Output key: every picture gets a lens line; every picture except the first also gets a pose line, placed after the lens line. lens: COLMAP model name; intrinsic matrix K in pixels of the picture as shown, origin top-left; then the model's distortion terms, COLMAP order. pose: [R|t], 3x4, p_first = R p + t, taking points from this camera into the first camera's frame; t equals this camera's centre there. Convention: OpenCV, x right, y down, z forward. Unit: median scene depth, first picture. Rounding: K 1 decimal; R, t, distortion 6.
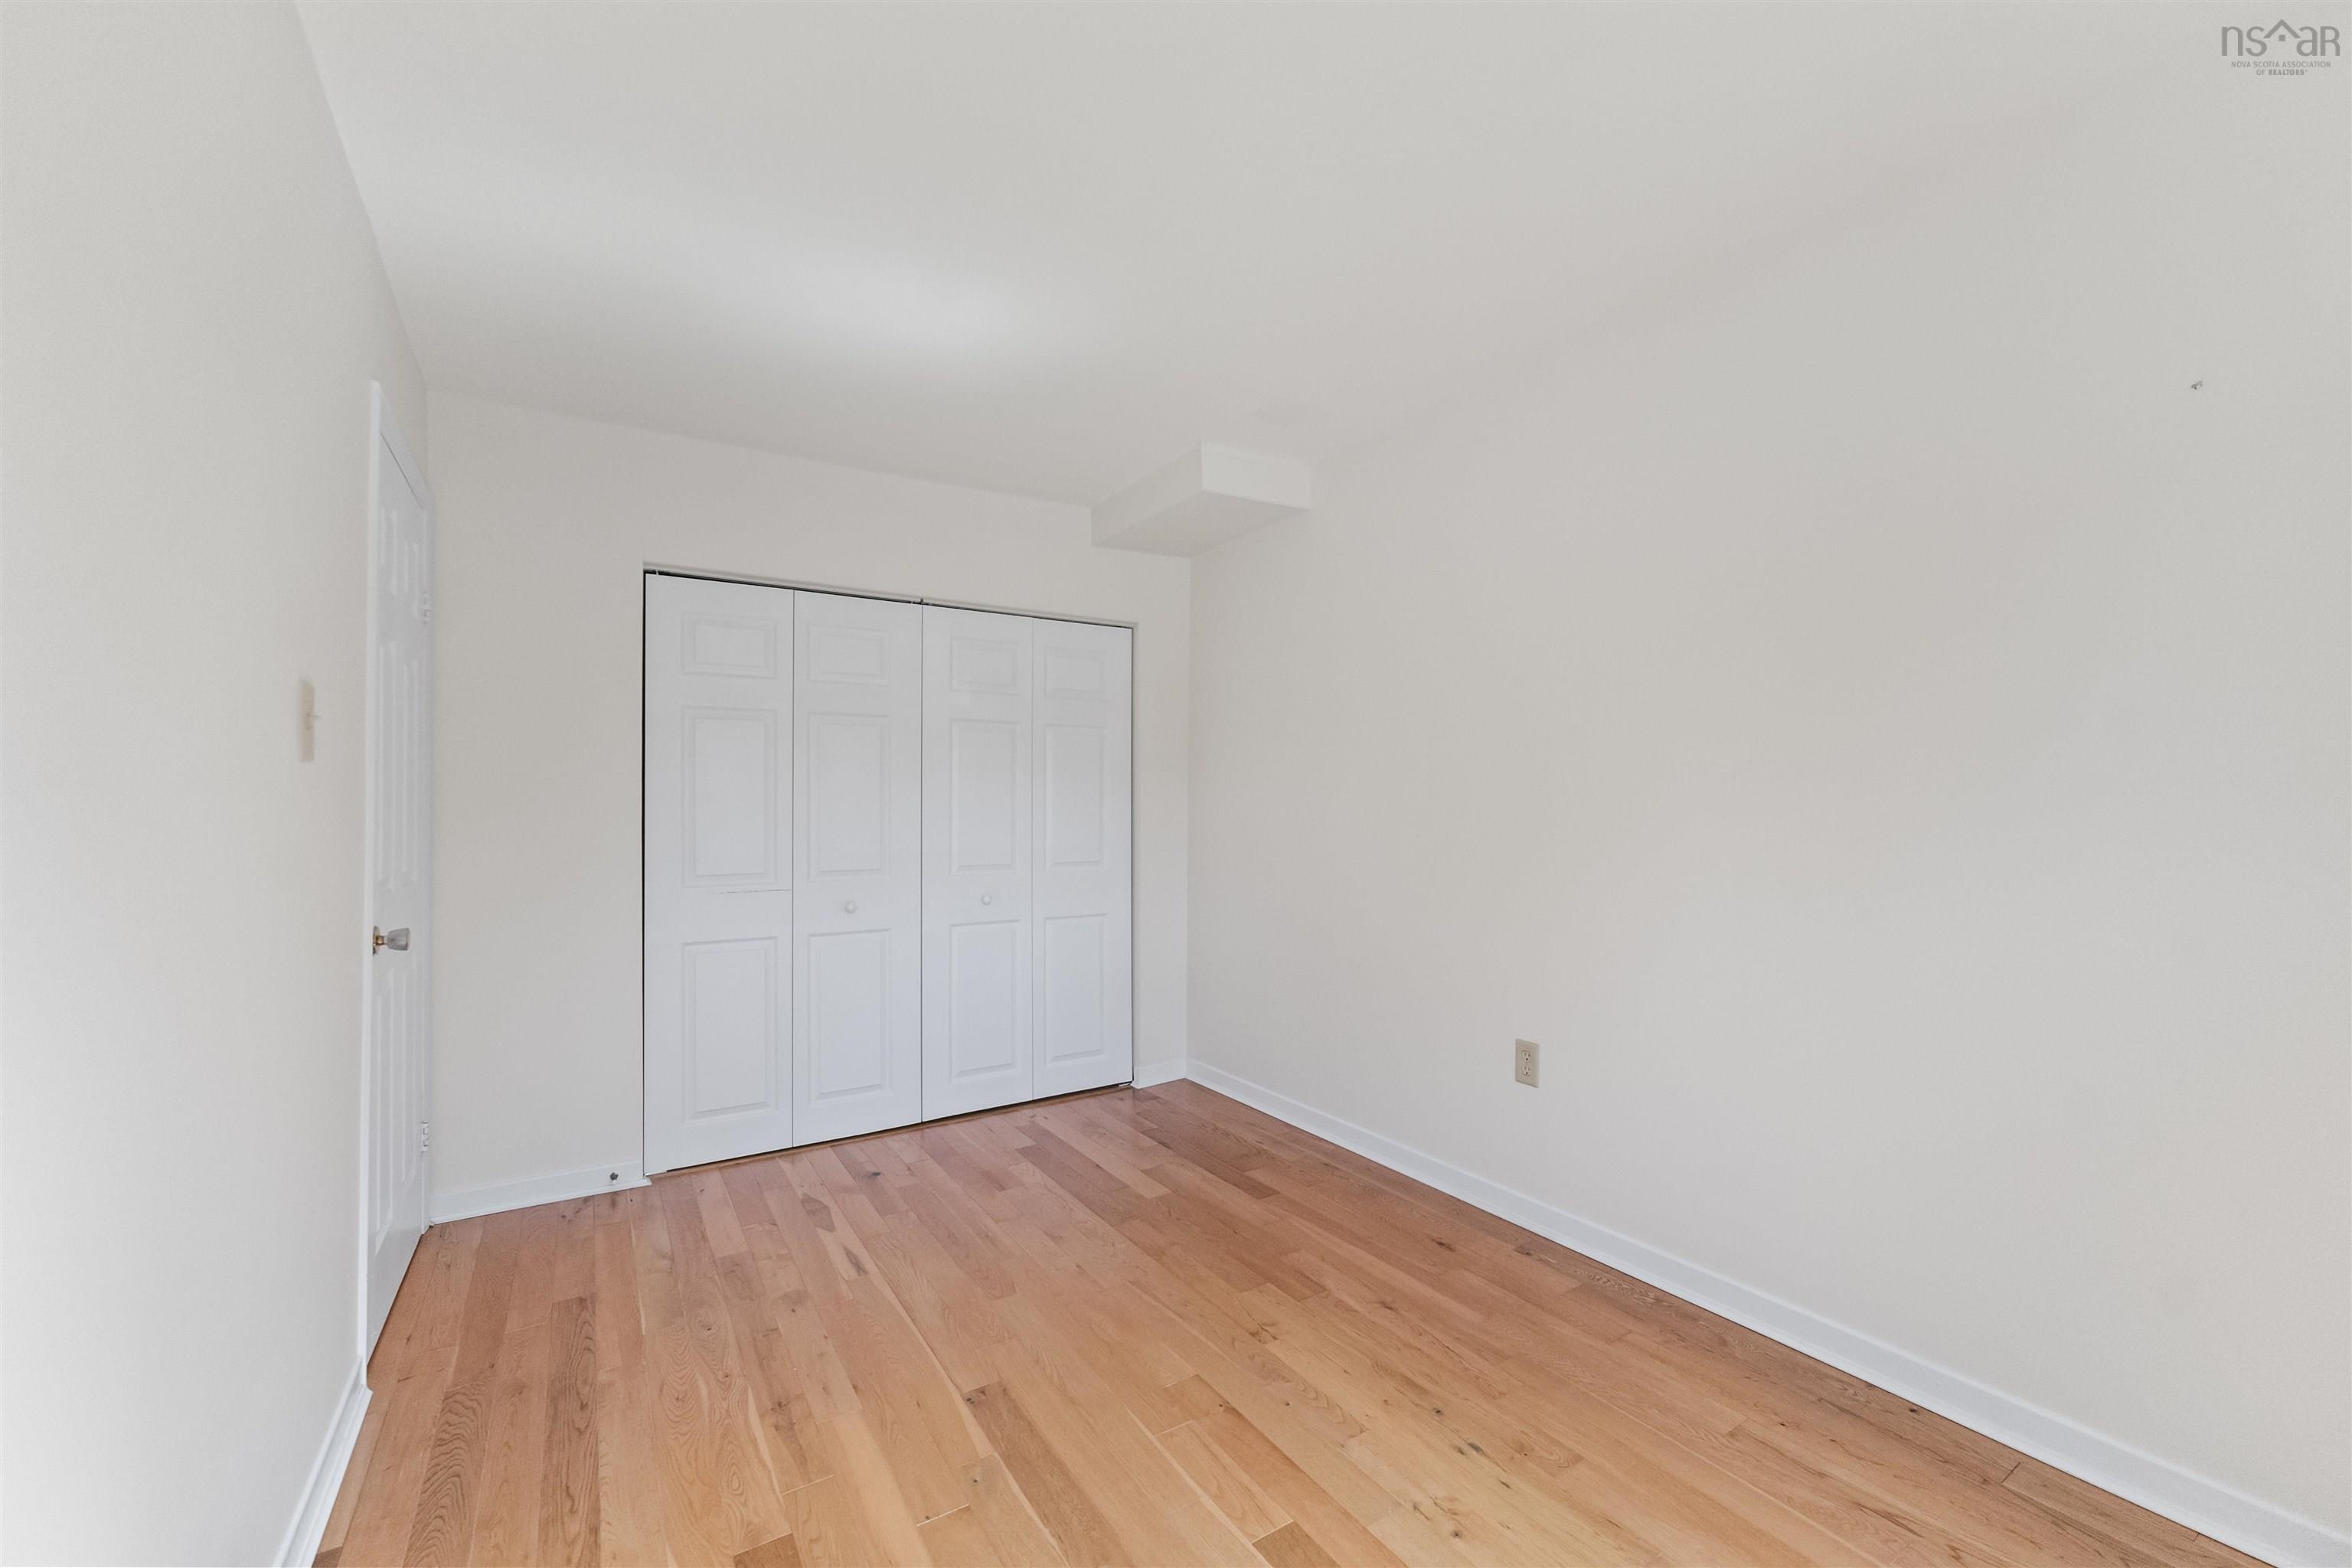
lens RADIAL K [[958.8, 0, 1176.9], [0, 958.8, 772.0], [0, 0, 1]] dist [0.001981, -0.000682]
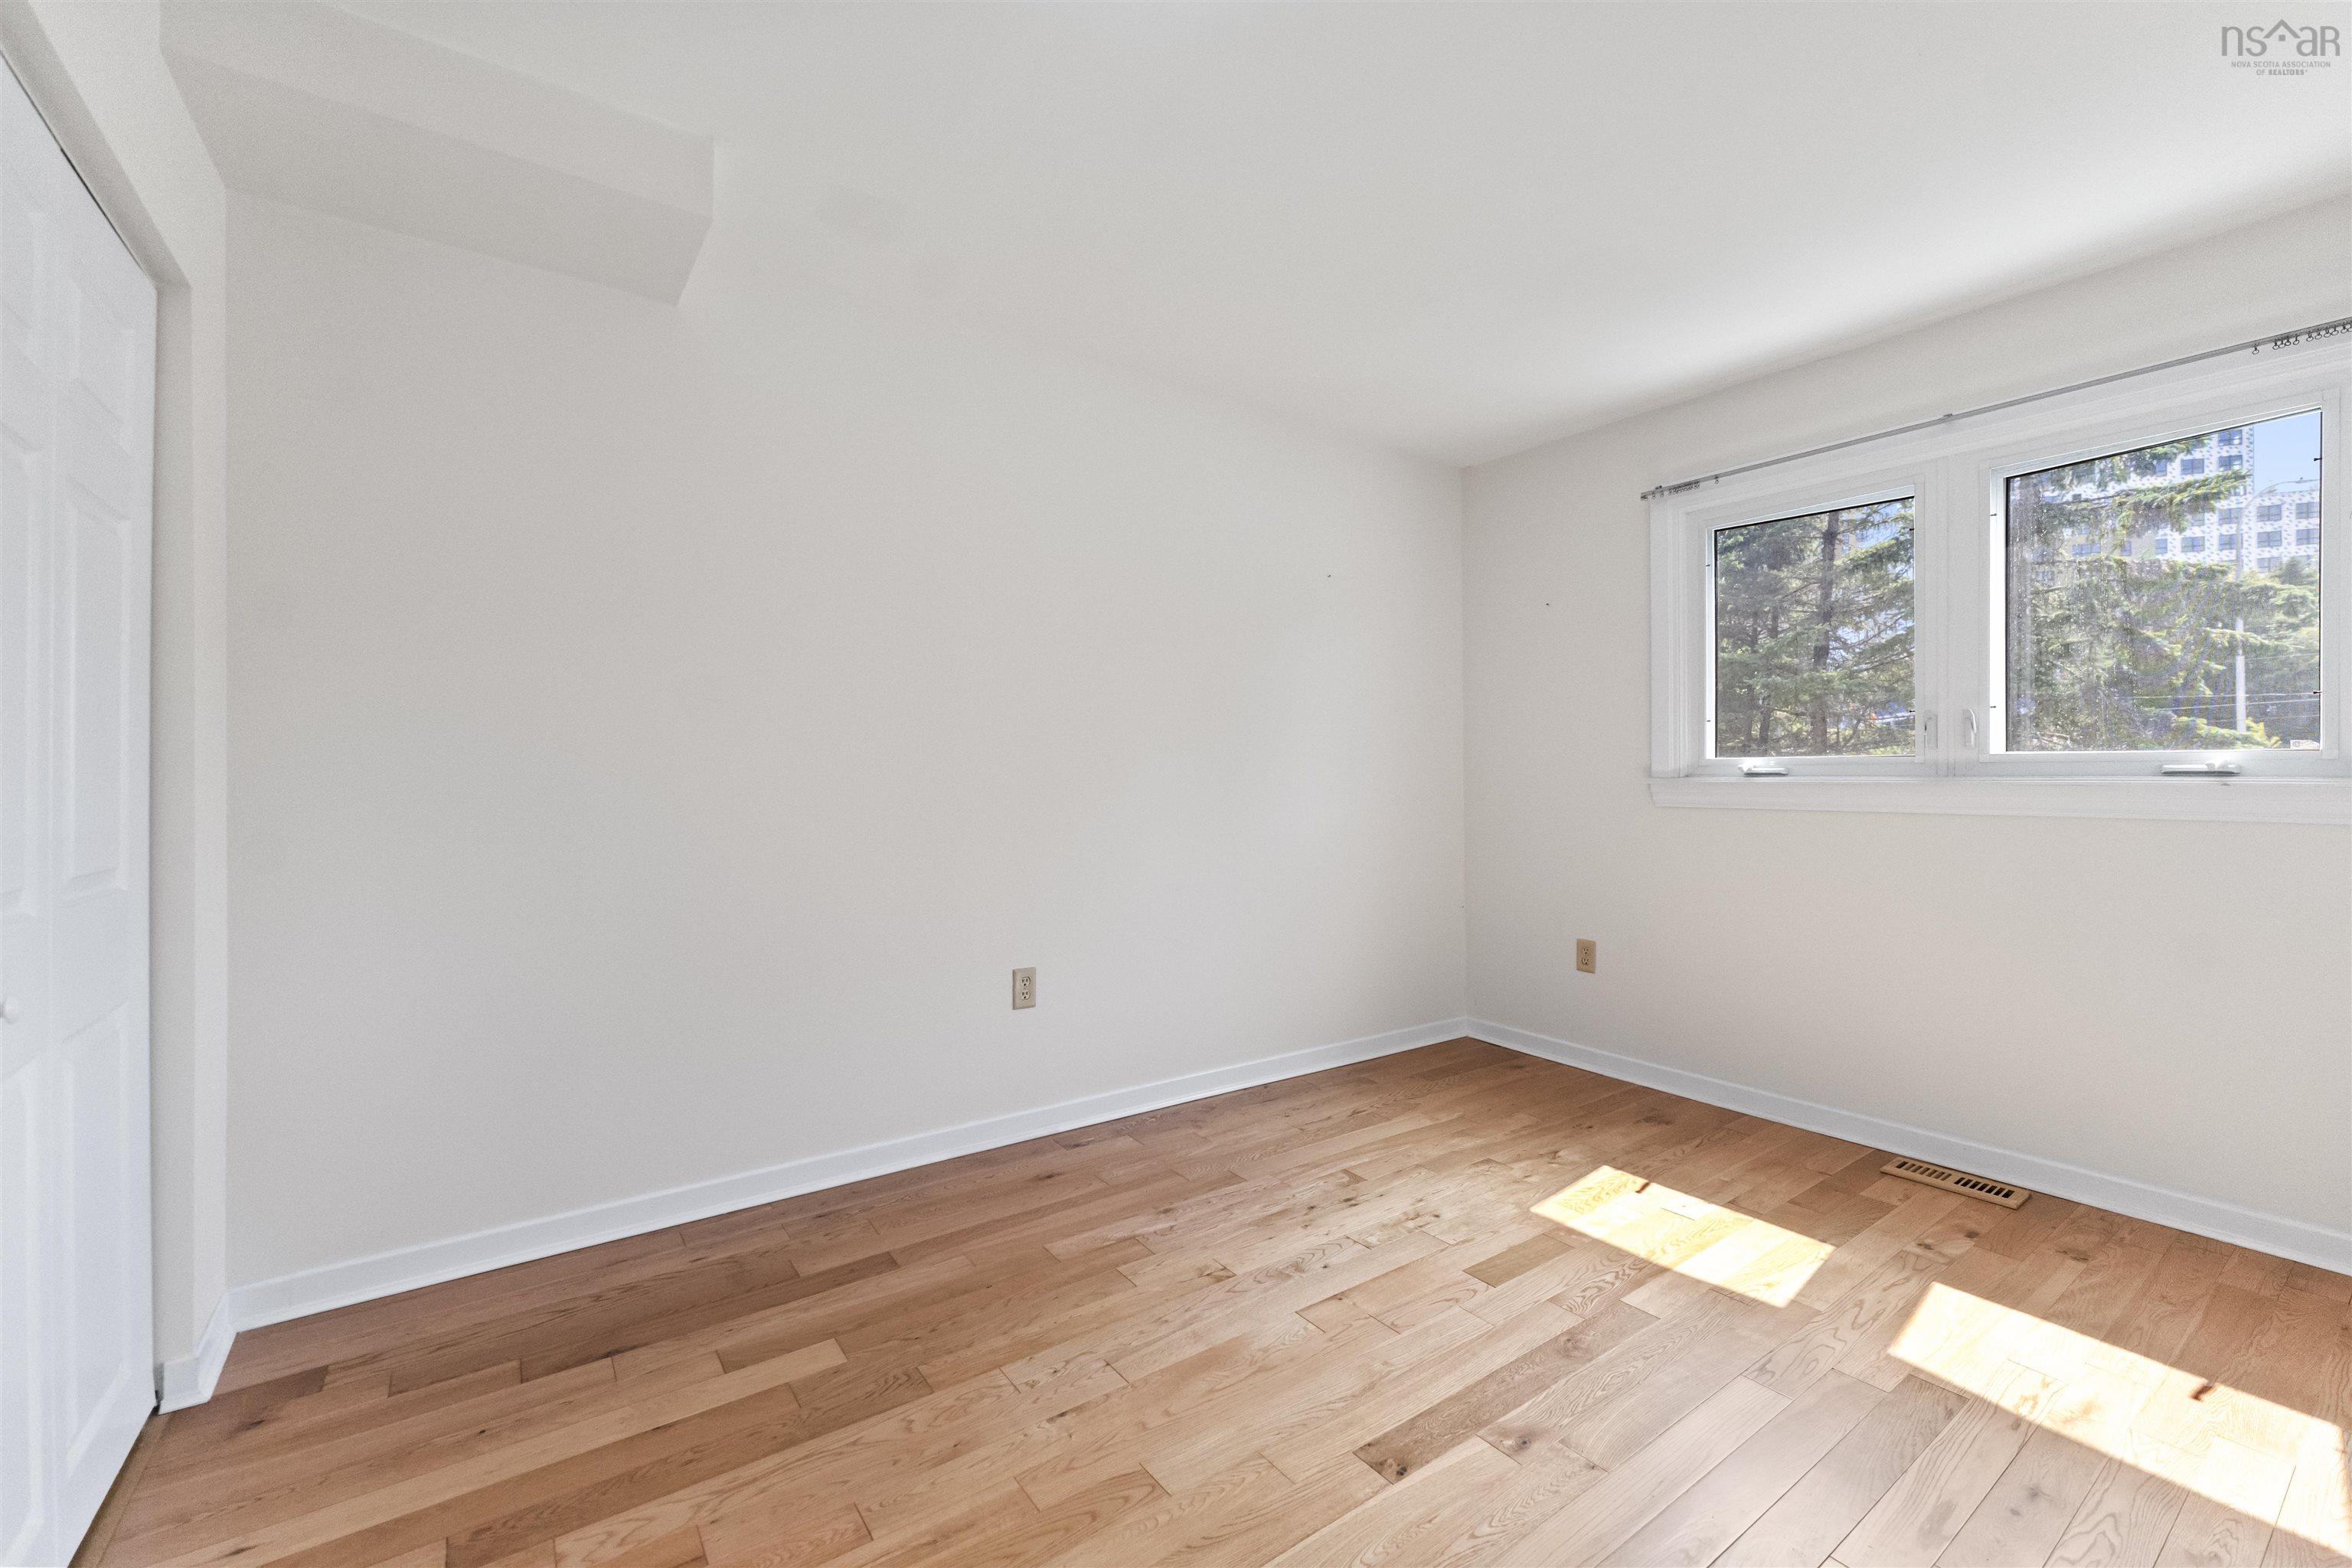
lens RADIAL K [[958.8, 0, 1176.6], [0, 958.8, 784.6], [0, 0, 1]] dist [0.001981, -0.000682]
pose [[-0.058051, -0.004780, 0.998302, -0.724824], [-0.033255, 0.999443, 0.002852, 0.067836], [-0.997760, -0.033033, -0.058178, 0.913687]]
